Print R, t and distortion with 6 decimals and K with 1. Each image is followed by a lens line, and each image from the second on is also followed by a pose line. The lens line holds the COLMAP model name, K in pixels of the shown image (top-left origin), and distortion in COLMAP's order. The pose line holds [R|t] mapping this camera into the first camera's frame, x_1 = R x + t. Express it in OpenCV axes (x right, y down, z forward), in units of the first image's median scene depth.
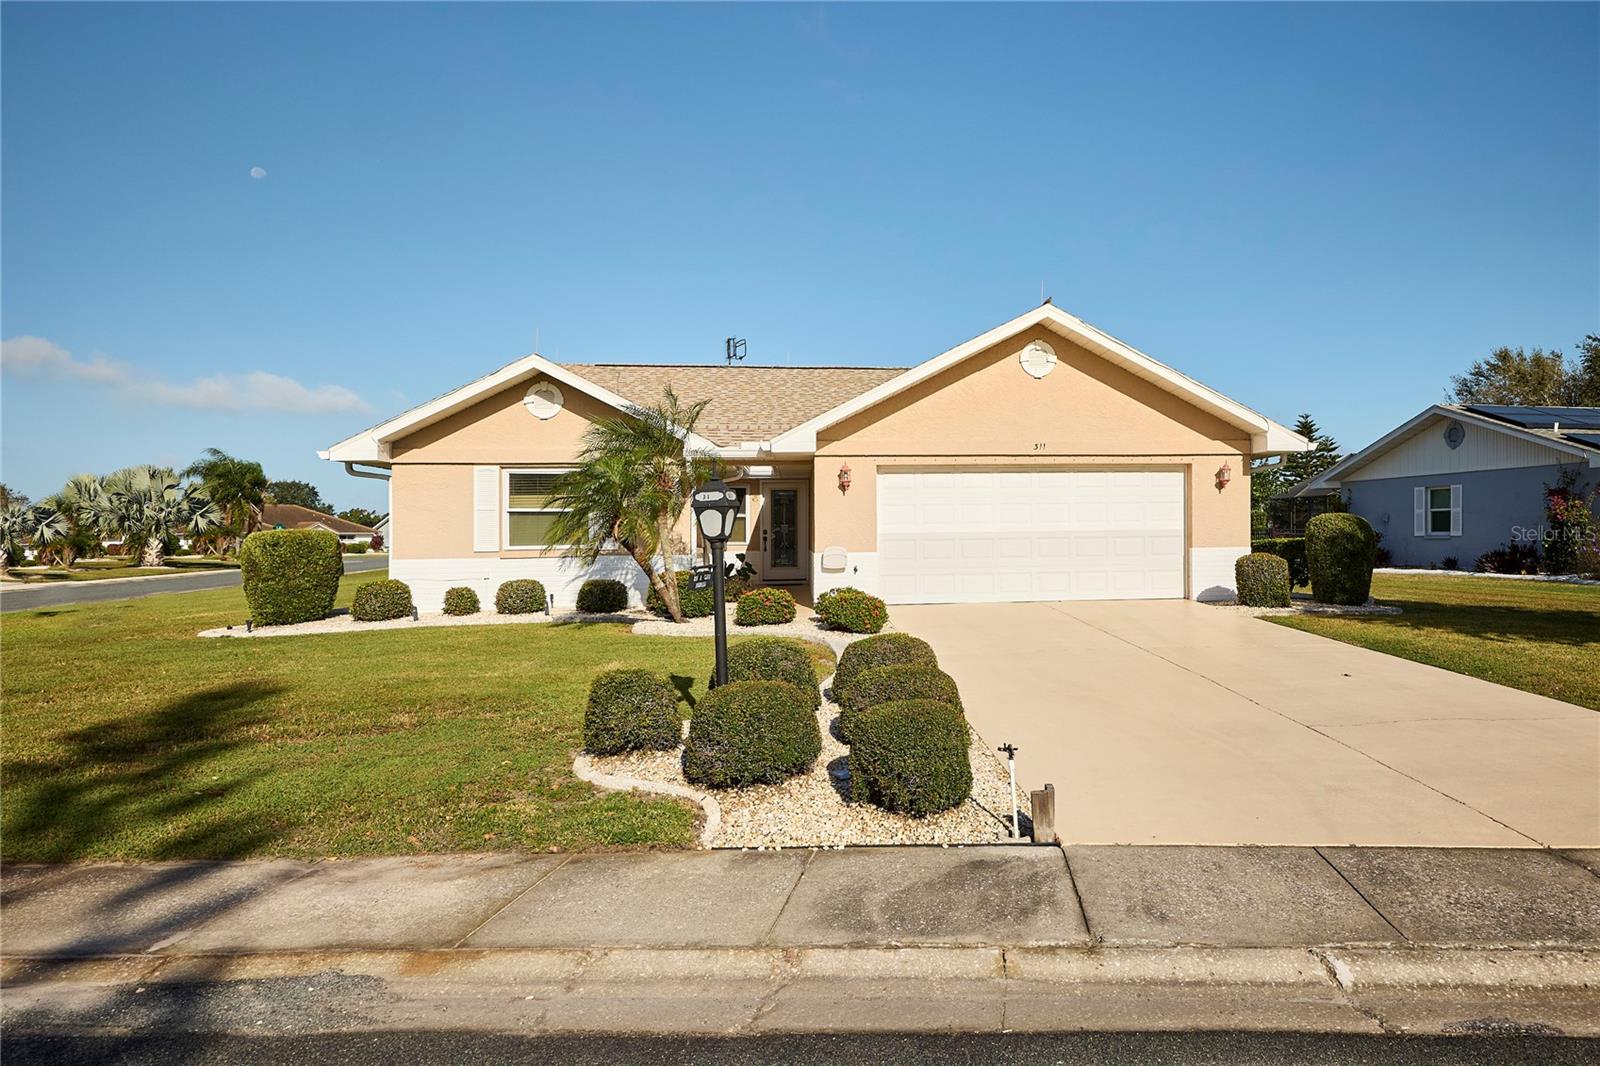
lens RADIAL K [[1112.2, 0, 951.0], [0, 1112.2, 533.9], [0, 0, 1]] dist [0.066207, -0.014899]
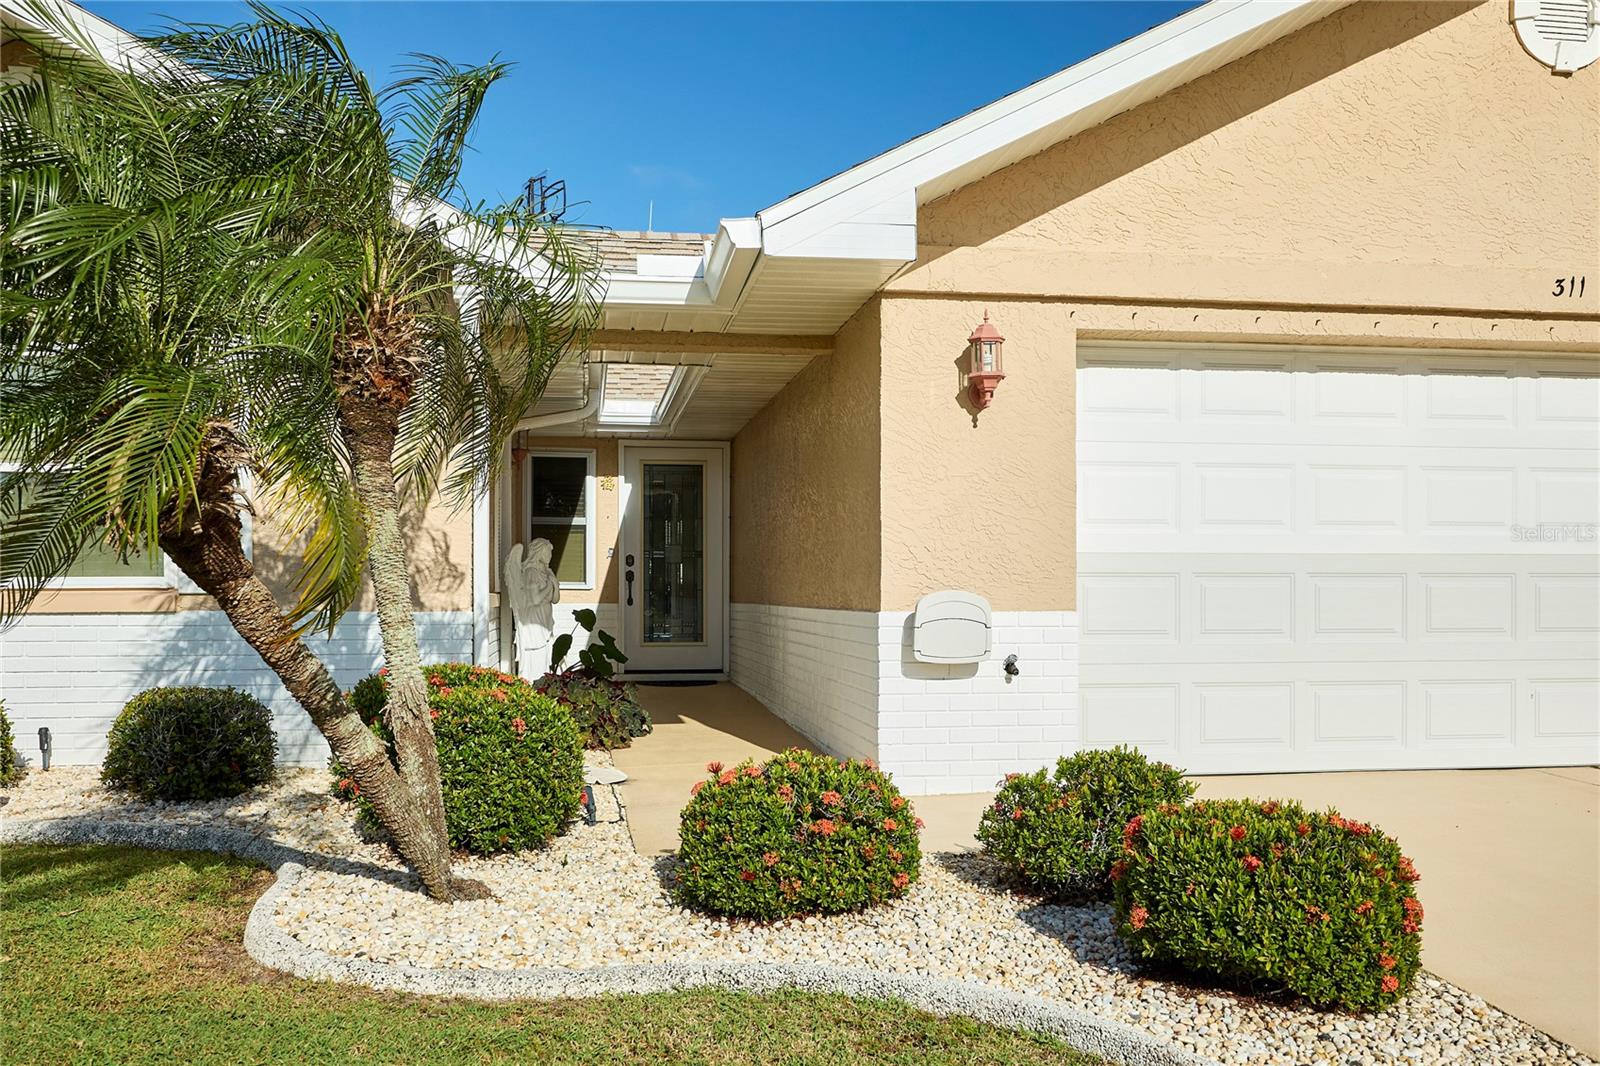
lens RADIAL K [[1453.9, 0, 793.0], [0, 1453.9, 543.9], [0, 0, 1]] dist [-0.040242, 0.000000]
pose [[0.999848, 0.013543, 0.010943, -0.140174], [-0.013204, 0.999448, -0.030491, 0.010372], [-0.011350, 0.030342, 0.999475, 0.557323]]
